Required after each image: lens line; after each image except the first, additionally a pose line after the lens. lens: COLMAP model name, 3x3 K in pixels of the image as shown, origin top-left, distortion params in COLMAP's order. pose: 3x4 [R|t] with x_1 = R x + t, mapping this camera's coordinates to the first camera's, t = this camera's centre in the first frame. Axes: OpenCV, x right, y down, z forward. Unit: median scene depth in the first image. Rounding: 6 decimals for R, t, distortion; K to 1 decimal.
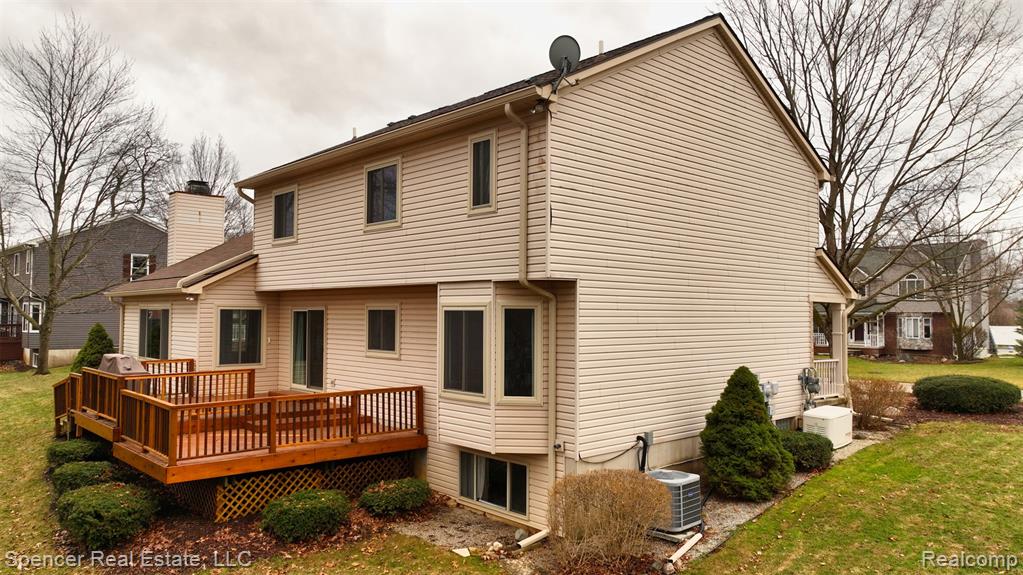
lens RADIAL K [[720.0, 0, 511.5], [0, 720.0, 287.5], [0, 0, 1]] dist [0.004878, 0.006148]
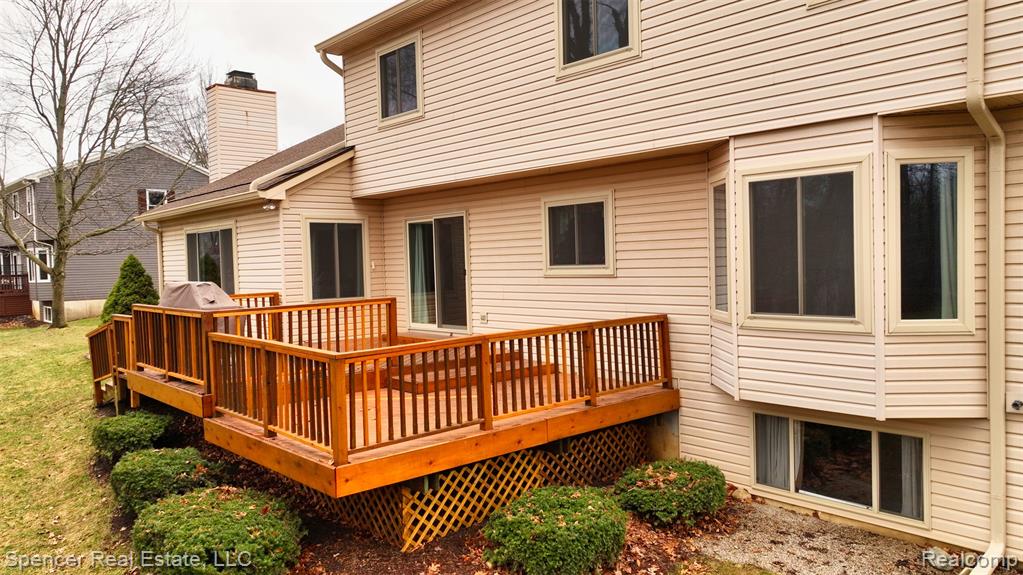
lens RADIAL K [[720.0, 0, 511.5], [0, 720.0, 287.5], [0, 0, 1]] dist [0.004878, 0.006148]
pose [[0.999447, -0.033180, -0.002253, -0.249610], [0.033256, 0.996619, 0.075132, 0.057785], [-0.000247, -0.075165, 0.997171, 0.346329]]
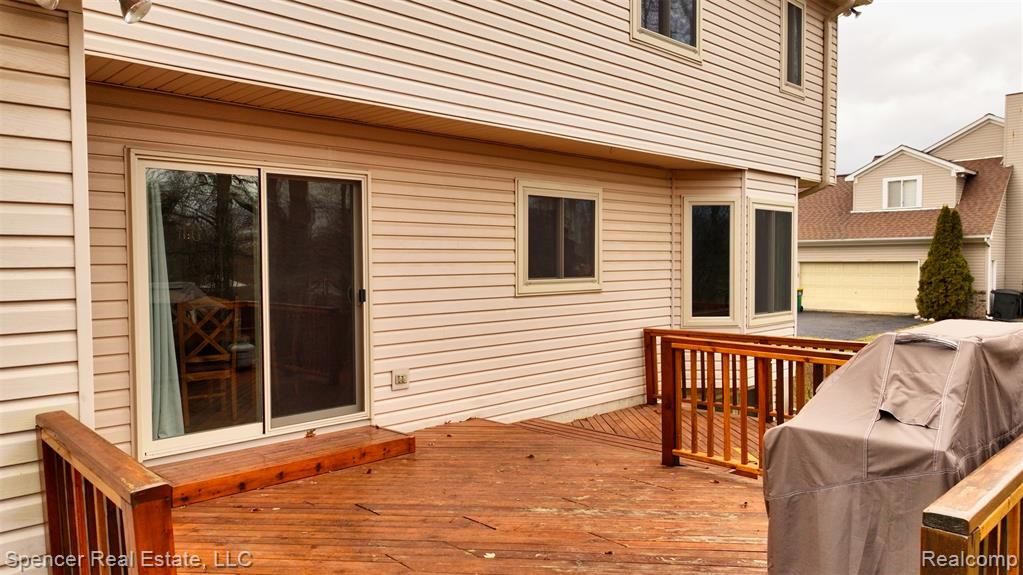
lens RADIAL K [[720.0, 0, 511.5], [0, 720.0, 287.5], [0, 0, 1]] dist [0.004878, 0.006148]
pose [[-0.020312, -0.043324, 0.998855, -0.708439], [-0.031136, 0.998603, 0.042680, 0.075952], [-0.999309, -0.030233, -0.021632, 1.086554]]
